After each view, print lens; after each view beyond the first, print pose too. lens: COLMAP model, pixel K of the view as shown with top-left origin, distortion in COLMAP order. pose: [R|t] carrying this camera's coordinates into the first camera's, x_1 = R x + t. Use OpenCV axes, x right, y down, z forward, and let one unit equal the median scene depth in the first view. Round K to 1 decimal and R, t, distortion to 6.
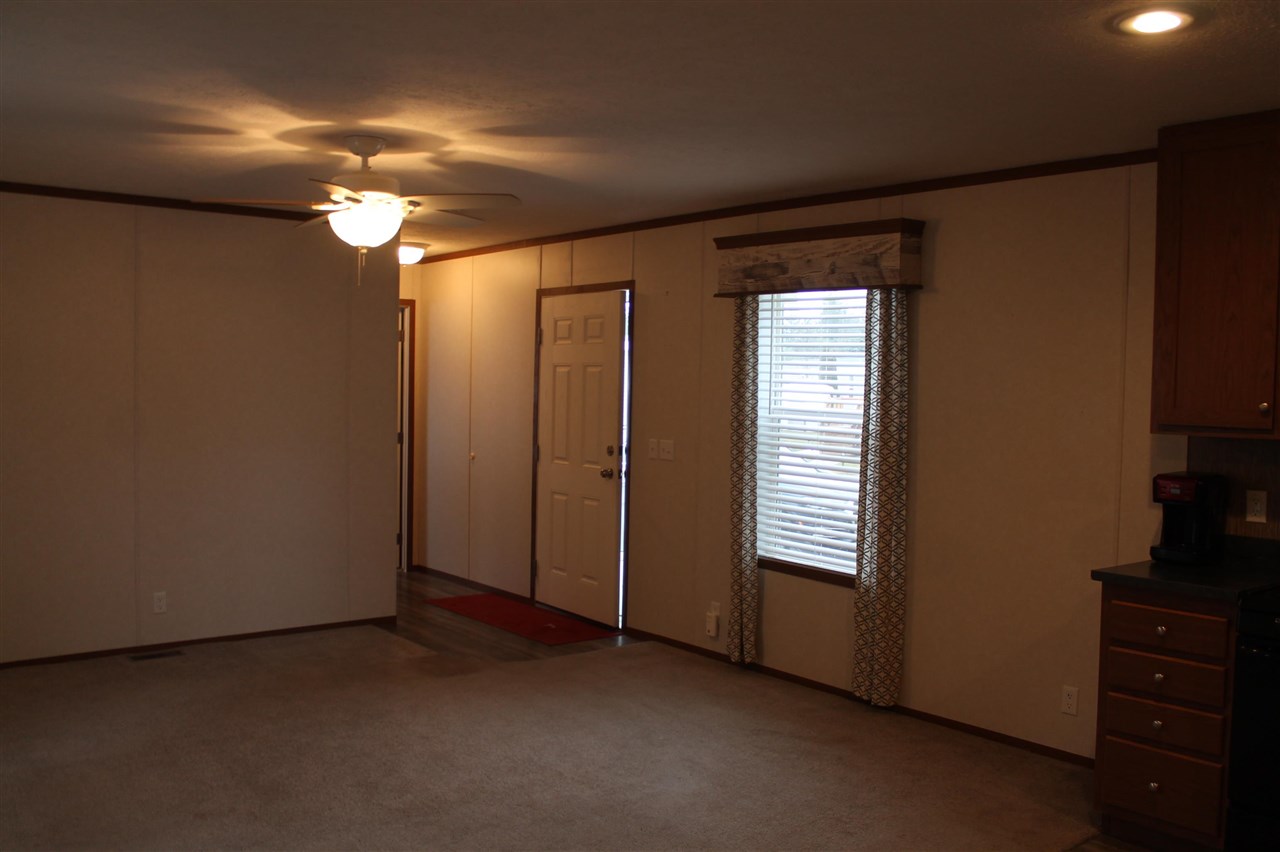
lens RADIAL K [[1101.5, 0, 634.6], [0, 1101.5, 440.9], [0, 0, 1]] dist [-0.161320, 0.152054]
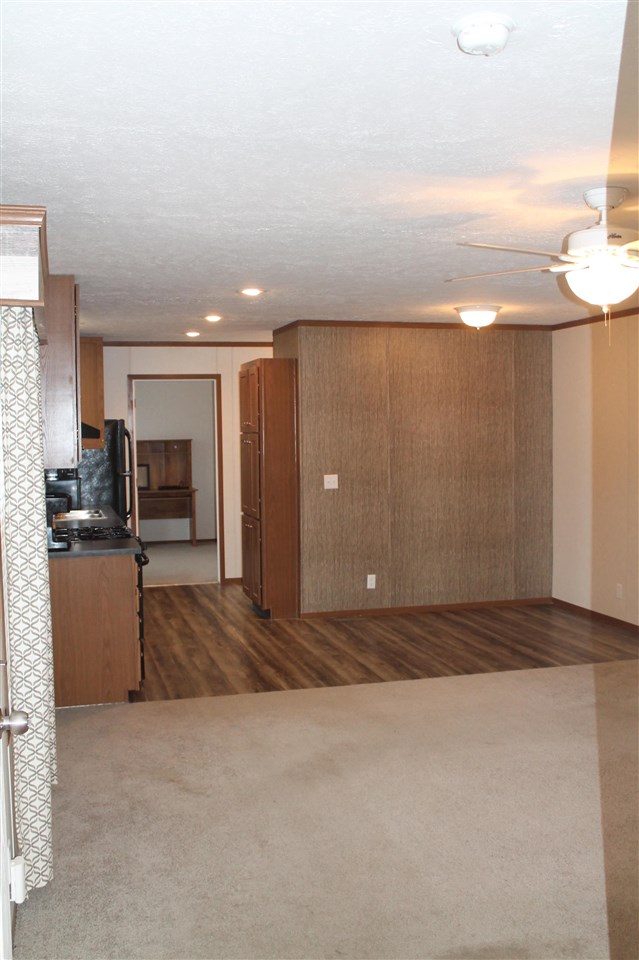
lens RADIAL K [[985.1, 0, 319.5], [0, 985.1, 480.0], [0, 0, 1]] dist [-0.130158, 0.159159]
pose [[-0.915626, -0.031127, 0.400825, -0.420164], [0.014604, 0.993765, 0.110534, -0.144395], [-0.401767, 0.107062, -0.909462, 2.152524]]
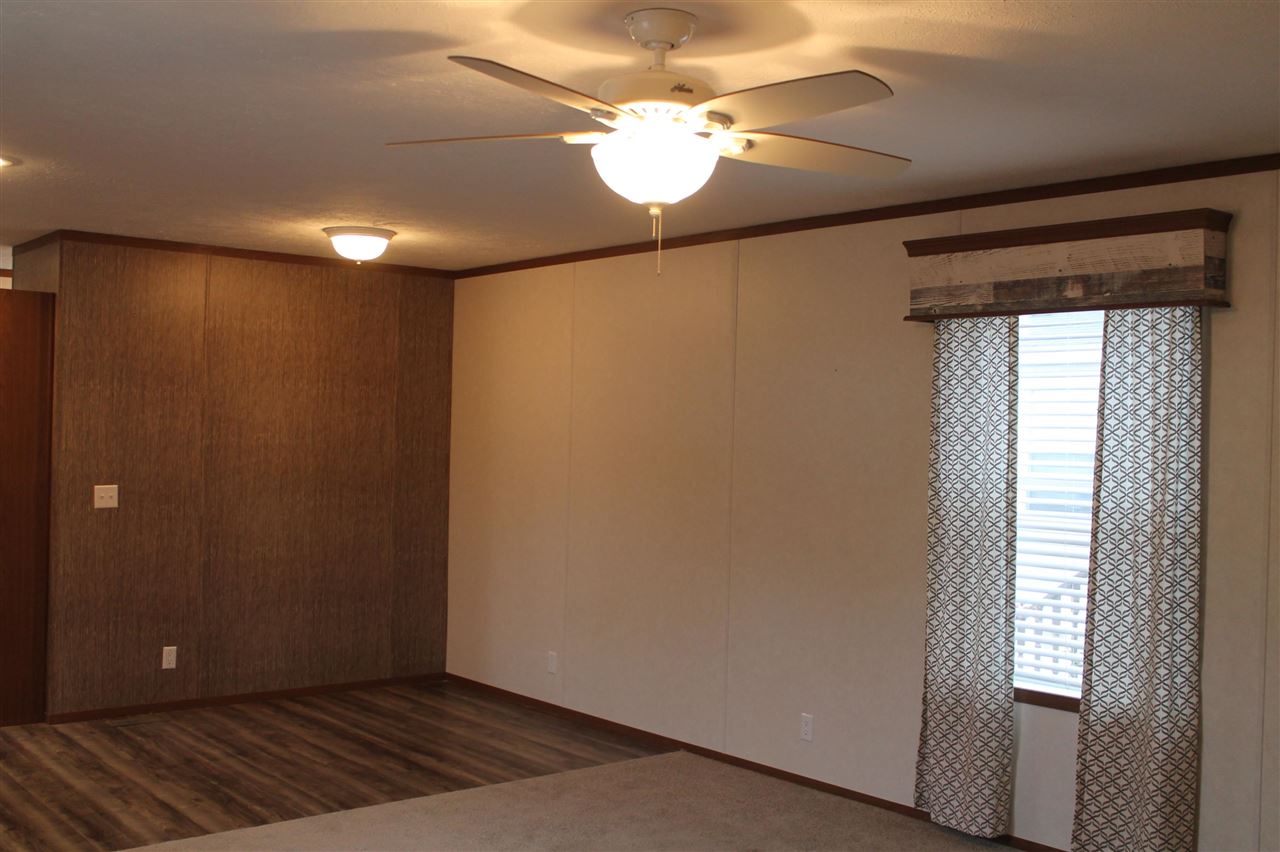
lens RADIAL K [[1288.2, 0, 640.0], [0, 1288.2, 426.0], [0, 0, 1]] dist [-0.133686, 0.127439]
pose [[-0.998807, -0.042436, -0.024155, -0.253826], [-0.043542, 0.997931, 0.047296, -0.108571], [0.022098, 0.048291, -0.998589, 1.892169]]
